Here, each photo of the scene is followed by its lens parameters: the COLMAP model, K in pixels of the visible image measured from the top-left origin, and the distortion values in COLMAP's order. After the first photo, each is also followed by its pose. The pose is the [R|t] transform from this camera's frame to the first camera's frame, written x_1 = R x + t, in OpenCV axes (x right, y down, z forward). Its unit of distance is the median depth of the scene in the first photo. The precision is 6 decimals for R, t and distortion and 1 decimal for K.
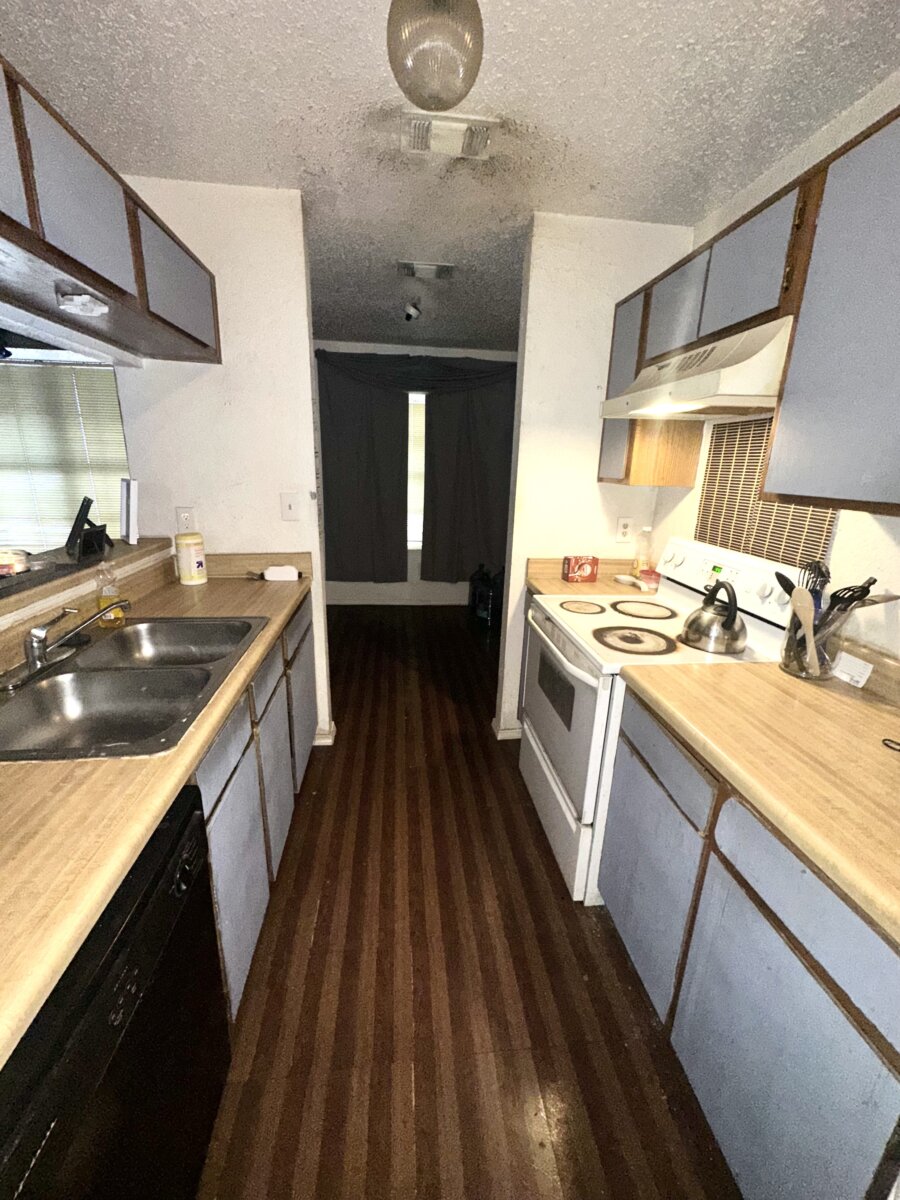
lens RADIAL K [[476.6, 0, 450.0], [0, 476.6, 600.0], [0, 0, 1]] dist [0.000203, -0.000230]
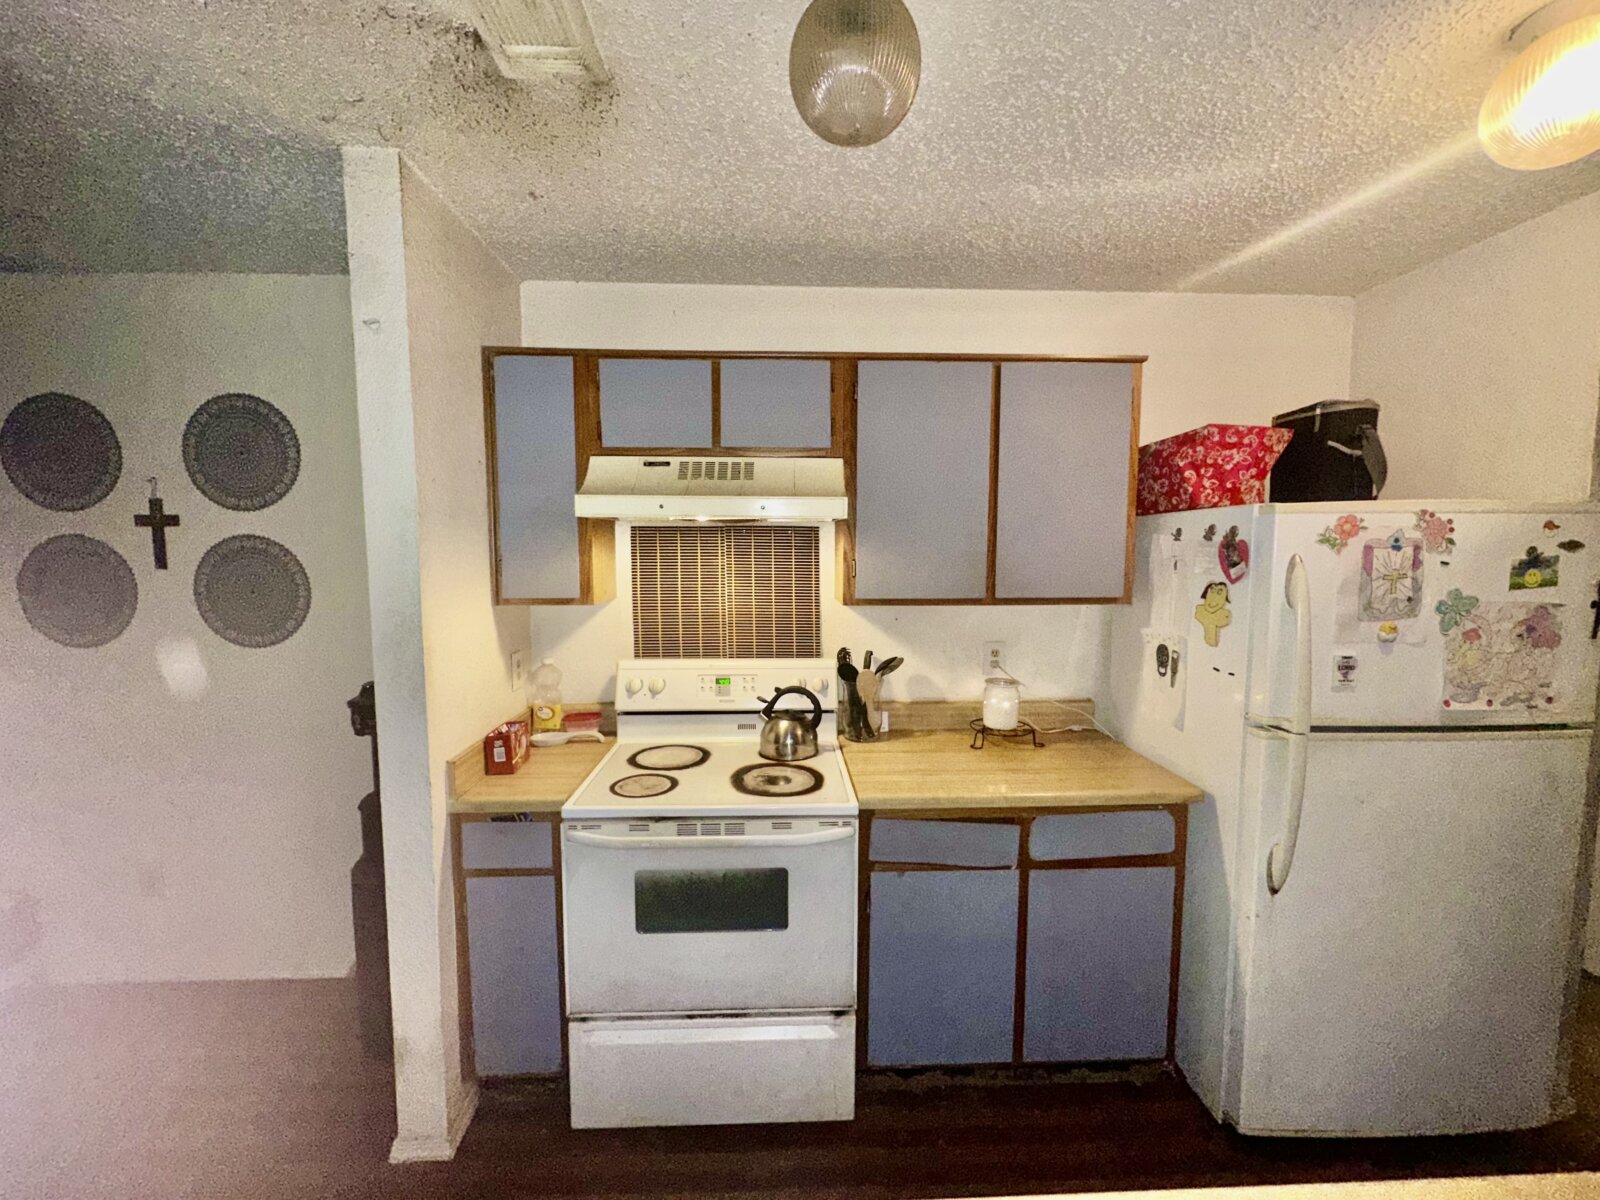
lens RADIAL K [[635.5, 0, 797.6], [0, 635.5, 603.0], [0, 0, 1]] dist [0.000203, -0.000230]
pose [[0.072012, -0.116038, 0.990631, -0.697282], [0.279265, 0.955829, 0.091660, -0.310079], [-0.957510, 0.270048, 0.101236, 0.763887]]
